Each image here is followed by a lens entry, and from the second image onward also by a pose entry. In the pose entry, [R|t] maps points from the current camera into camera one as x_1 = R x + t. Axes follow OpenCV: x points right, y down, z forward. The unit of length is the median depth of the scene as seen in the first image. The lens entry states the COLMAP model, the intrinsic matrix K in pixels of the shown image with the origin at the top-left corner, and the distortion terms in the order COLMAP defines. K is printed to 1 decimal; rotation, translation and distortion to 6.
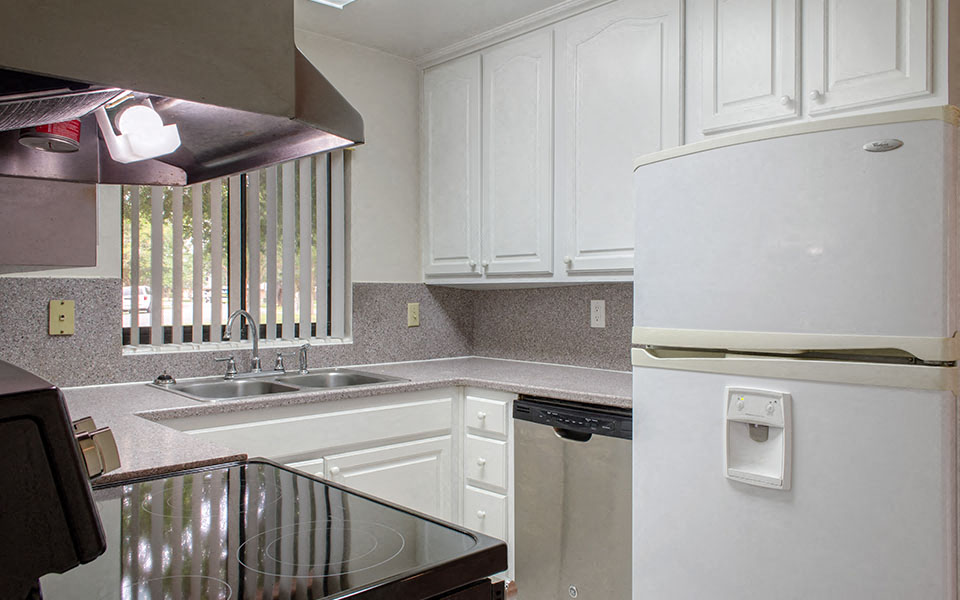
lens RADIAL K [[739.6, 0, 480.0], [0, 739.6, 300.0], [0, 0, 1]] dist [0.001532, 0.000955]
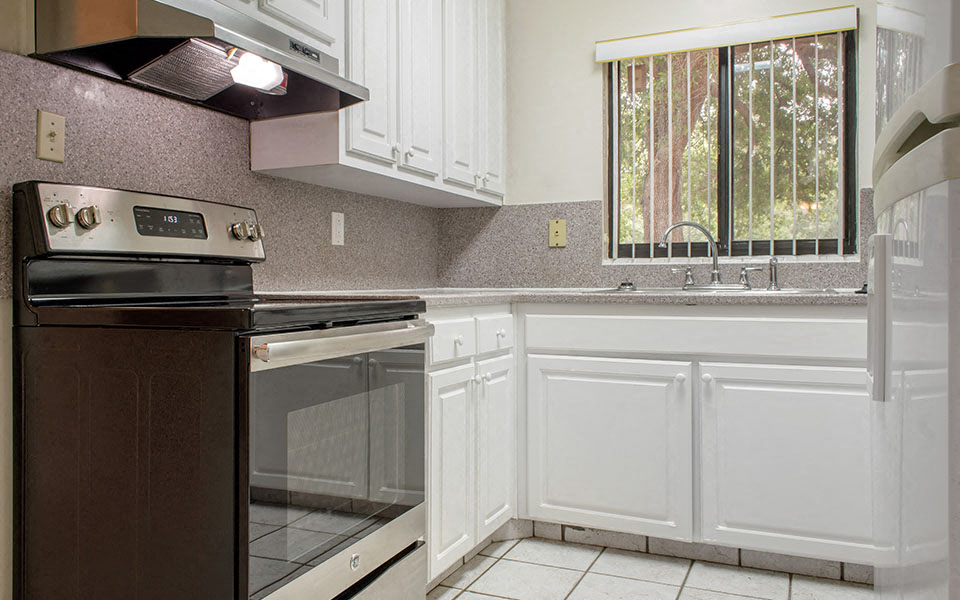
lens RADIAL K [[739.6, 0, 480.0], [0, 739.6, 300.0], [0, 0, 1]] dist [0.001532, 0.000955]
pose [[0.397328, 0.016775, -0.917523, 0.532145], [-0.003947, 0.999855, 0.016571, 0.111932], [0.917668, -0.002962, 0.397337, 0.341896]]
